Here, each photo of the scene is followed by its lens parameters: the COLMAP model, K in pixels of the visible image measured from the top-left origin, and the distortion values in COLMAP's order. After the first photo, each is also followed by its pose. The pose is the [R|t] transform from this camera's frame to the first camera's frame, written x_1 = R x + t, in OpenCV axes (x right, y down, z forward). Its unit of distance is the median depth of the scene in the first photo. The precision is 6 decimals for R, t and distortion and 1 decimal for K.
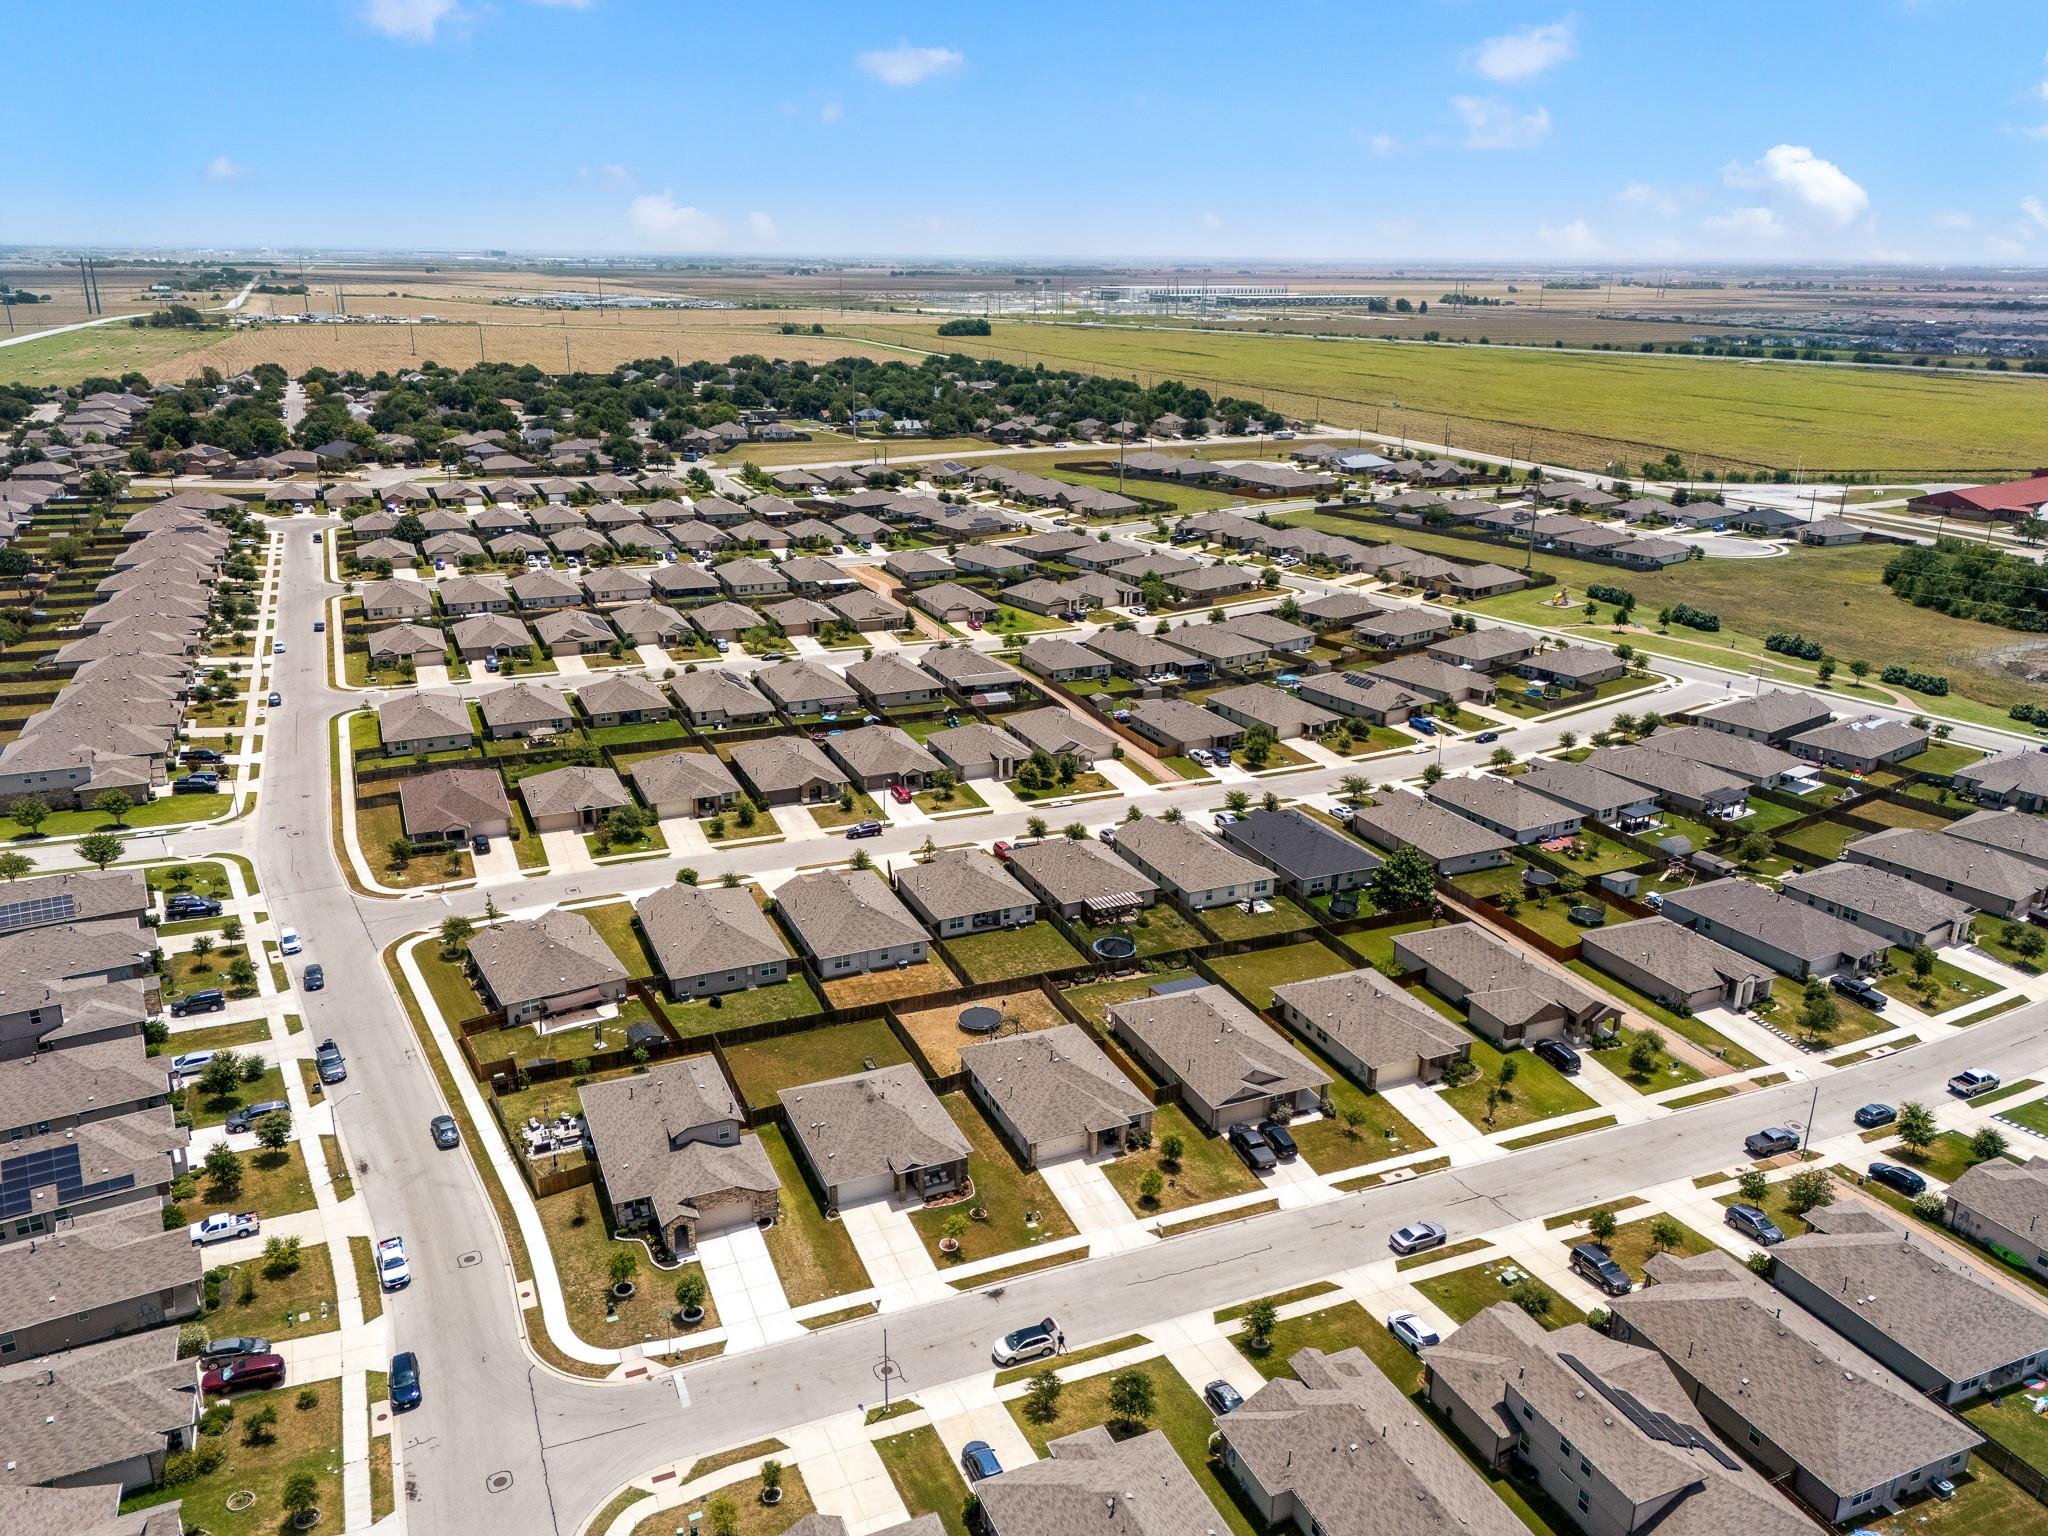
lens RADIAL K [[1510.2, 0, 1022.9], [0, 1510.2, 795.5], [0, 0, 1]] dist [0.092812, -0.089179]
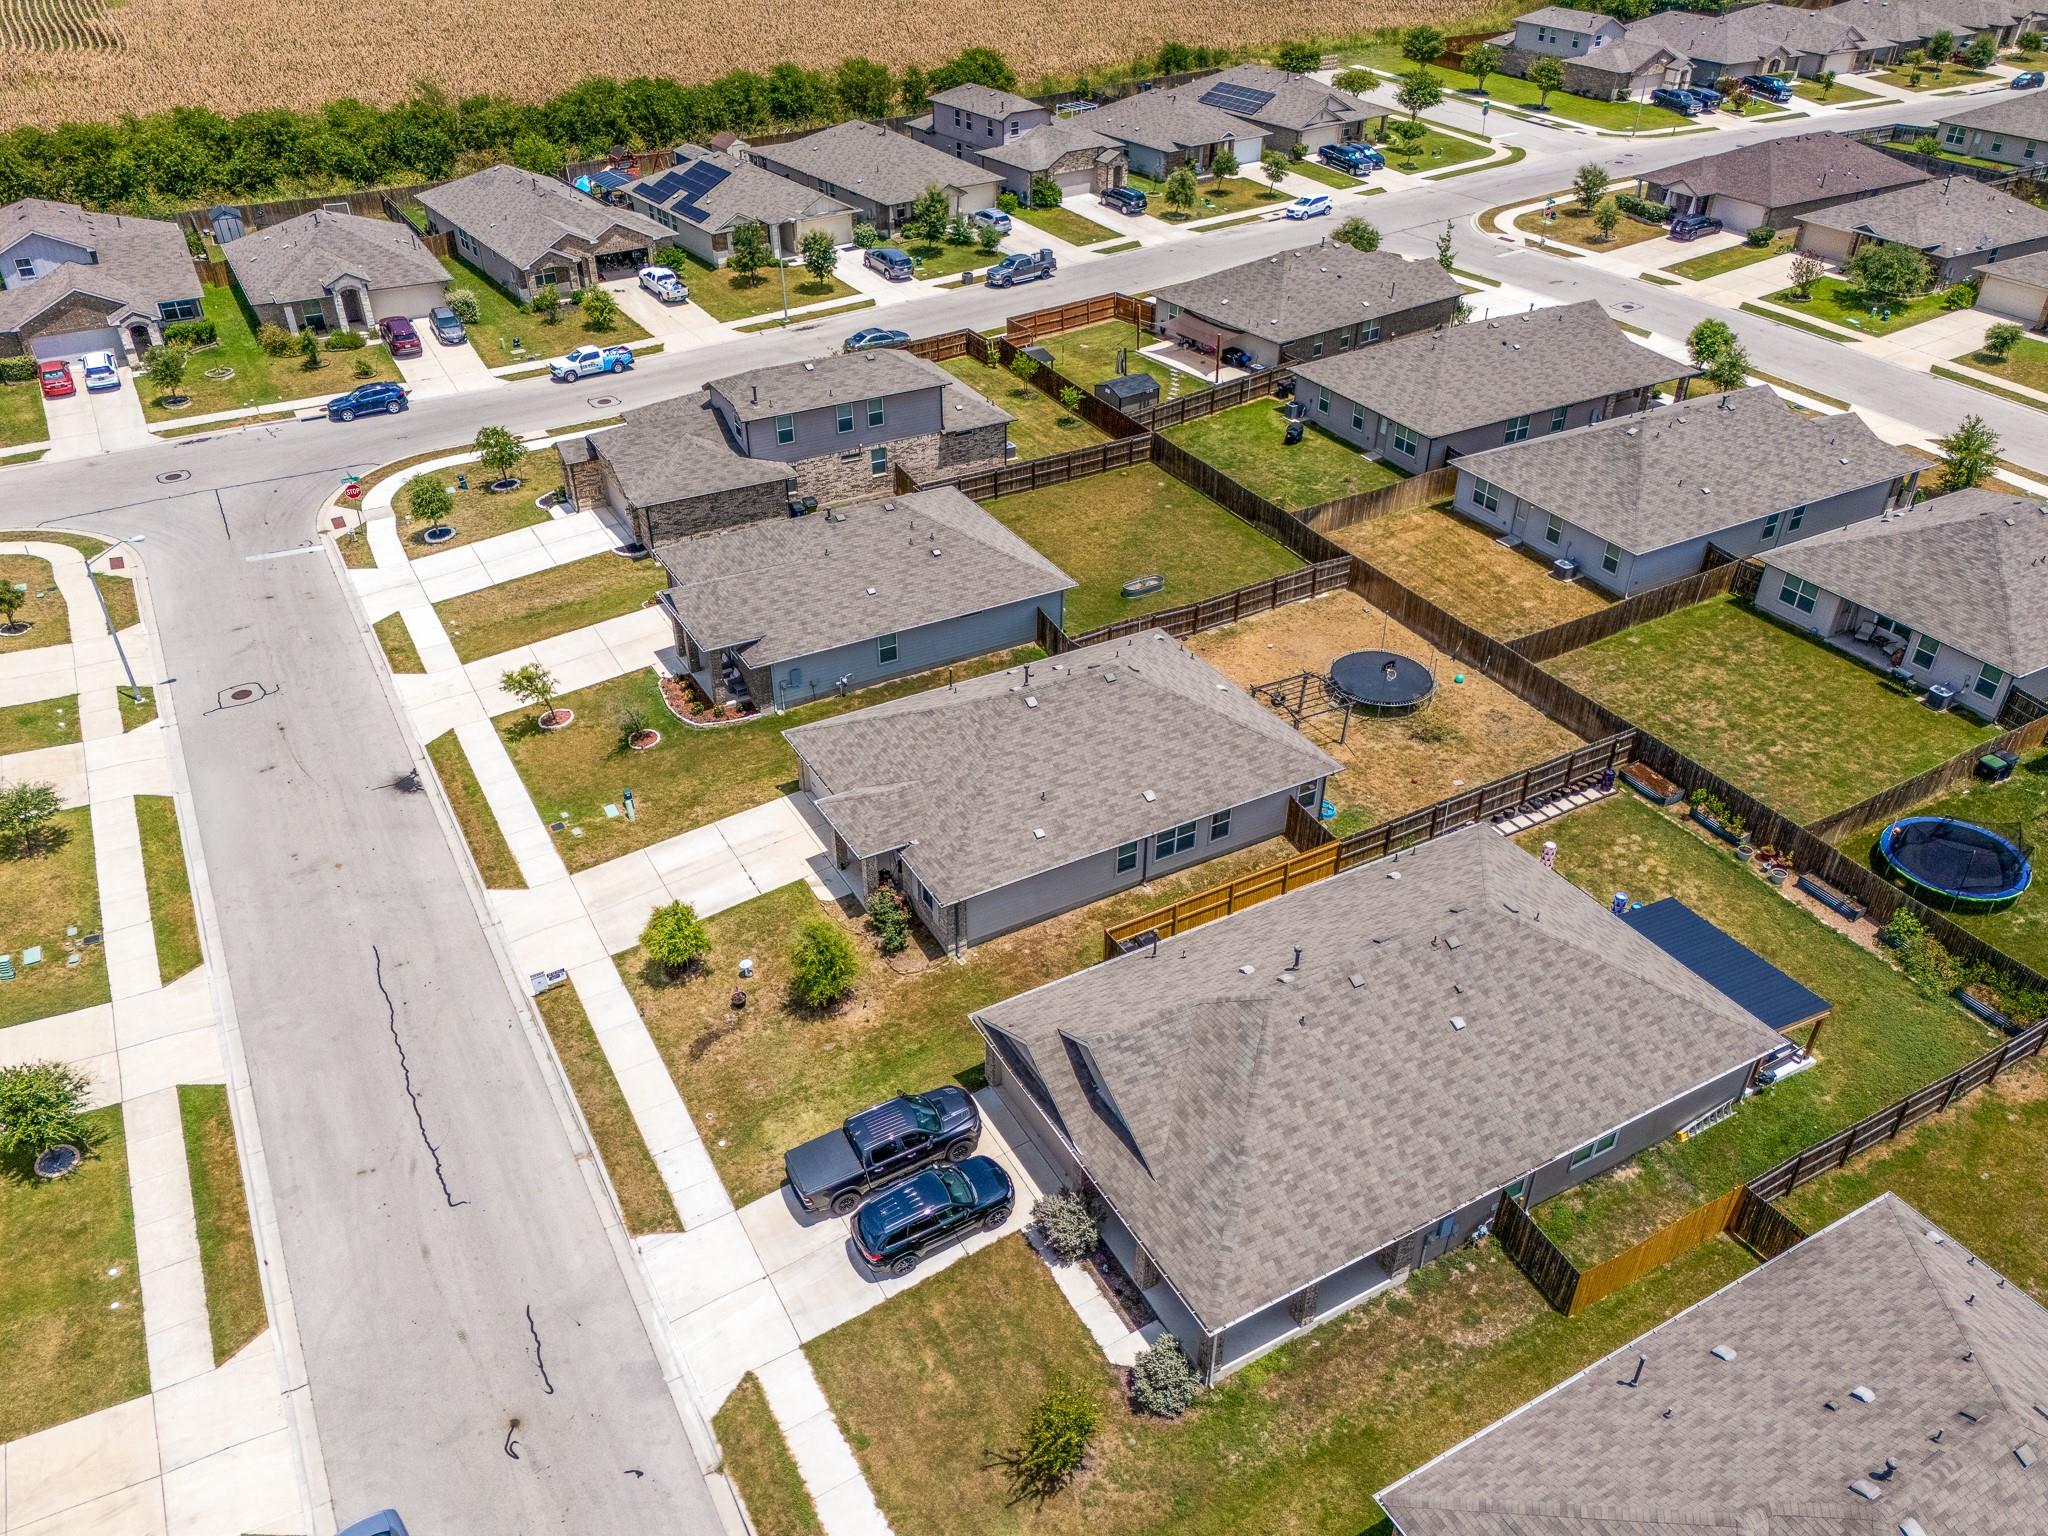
lens RADIAL K [[1510.2, 0, 1022.9], [0, 1510.2, 795.5], [0, 0, 1]] dist [0.092812, -0.089179]
pose [[0.103417, 0.562419, -0.820359, 0.293340], [-0.342045, 0.794588, 0.501632, -0.006743], [0.933975, 0.228723, 0.274547, 0.699442]]
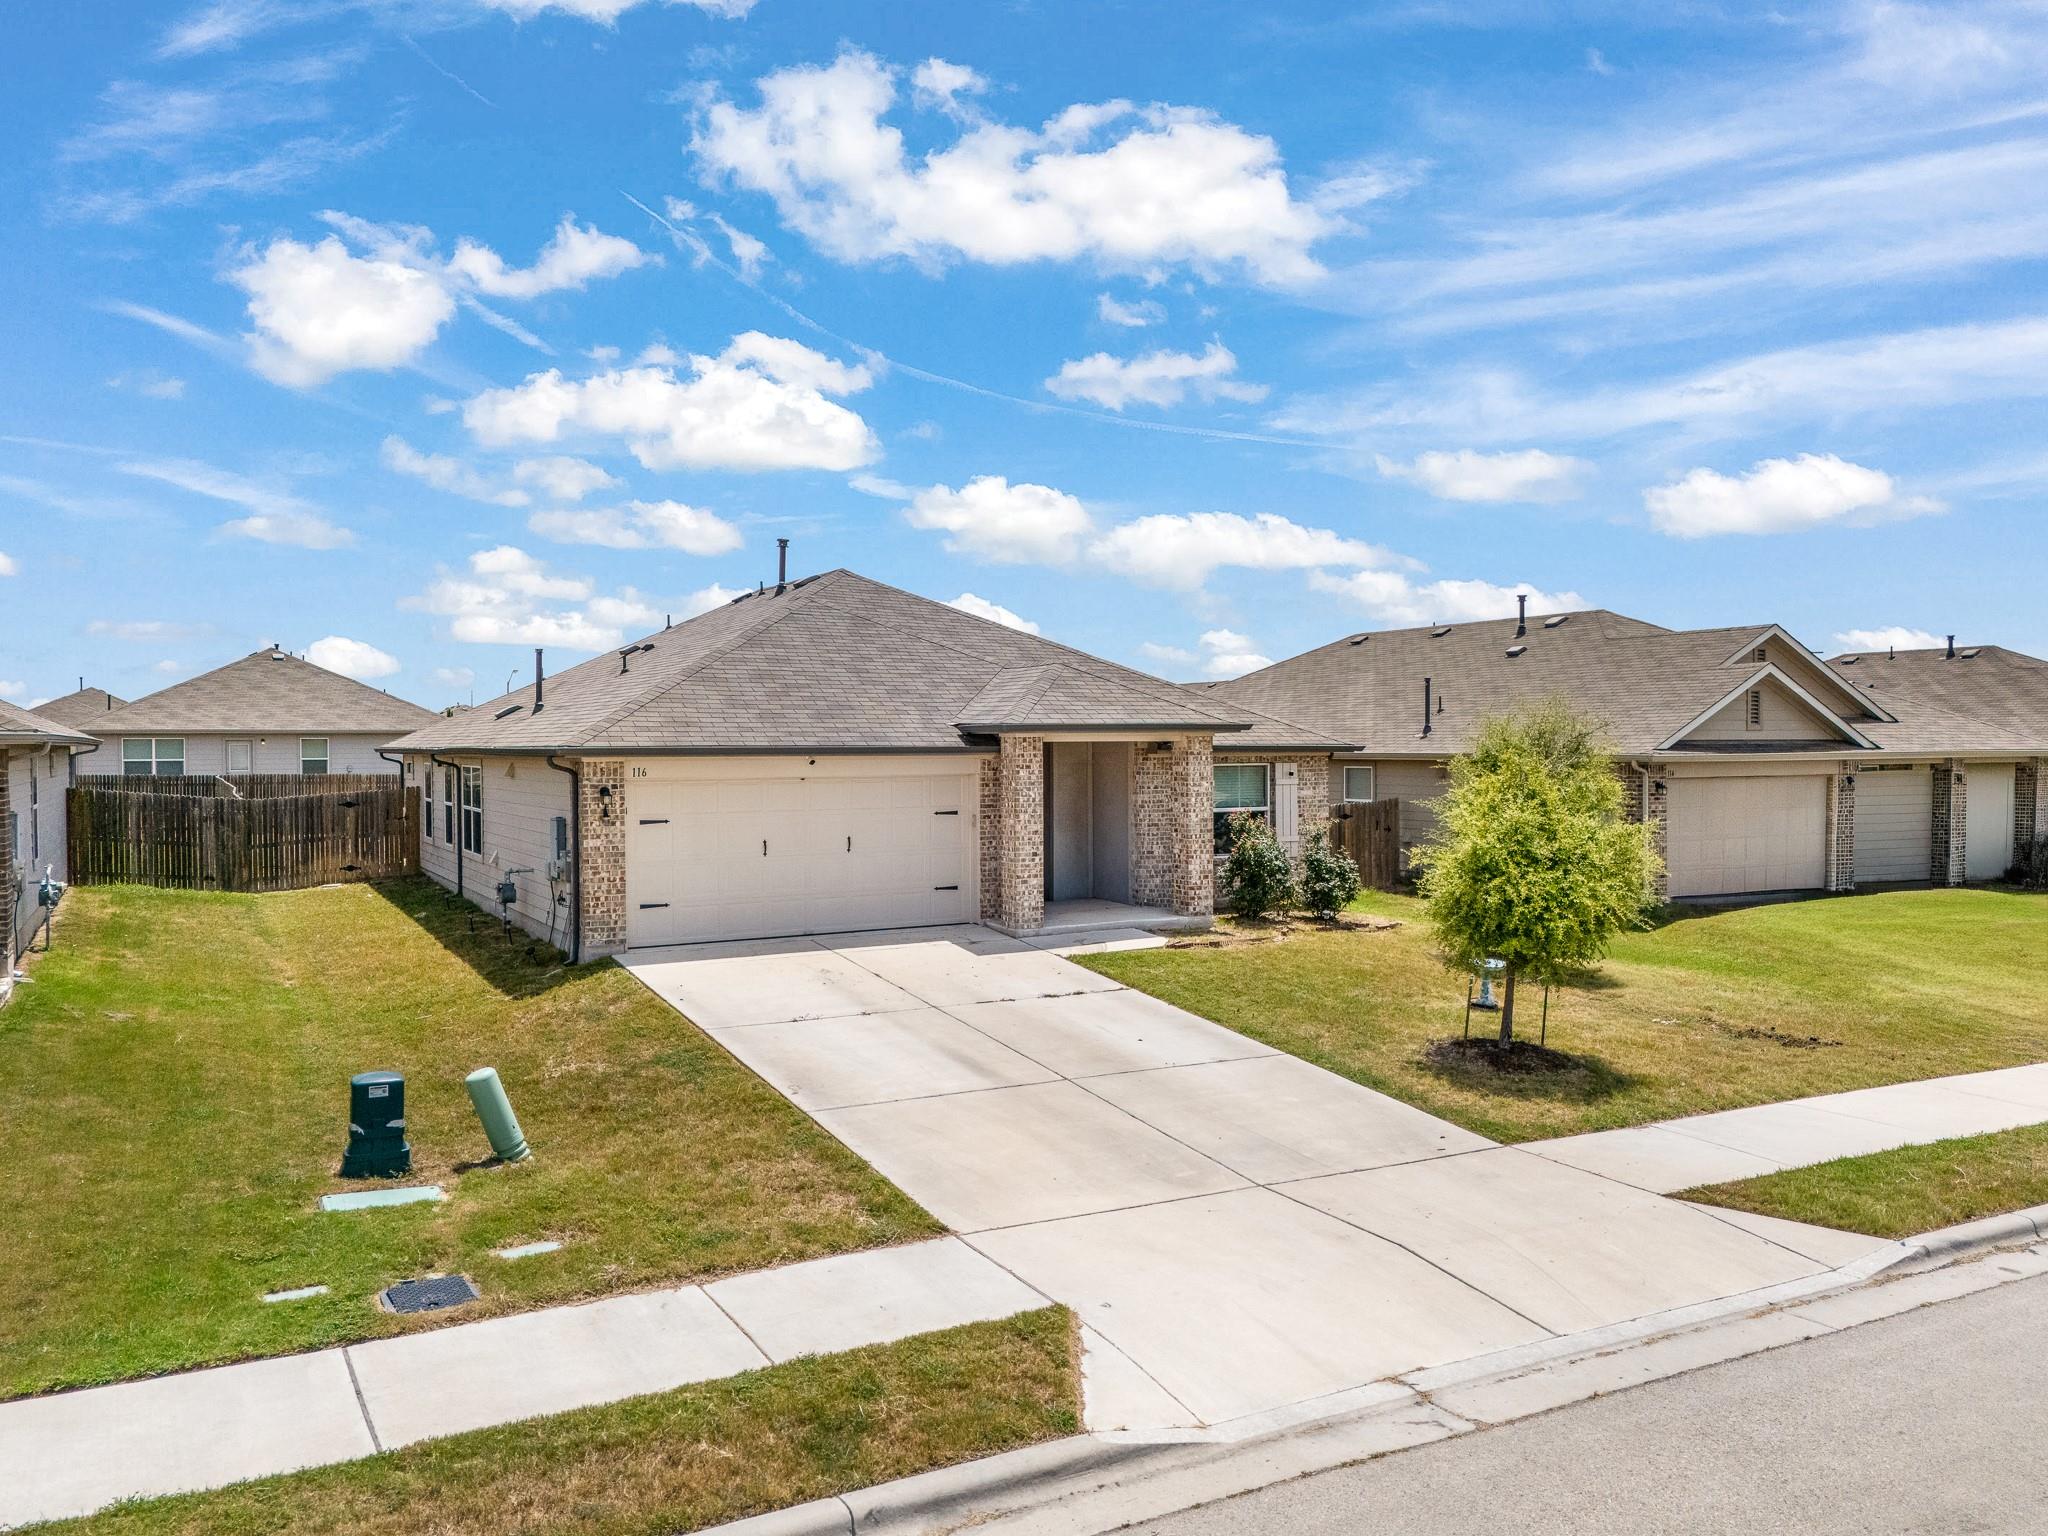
lens RADIAL K [[1510.2, 0, 1022.9], [0, 1510.2, 795.5], [0, 0, 1]] dist [0.092812, -0.089179]
pose [[0.995041, -0.015022, 0.098328, 0.024262], [0.044576, 0.951055, -0.305790, 0.204348], [-0.088922, 0.308656, 0.947008, 0.641605]]
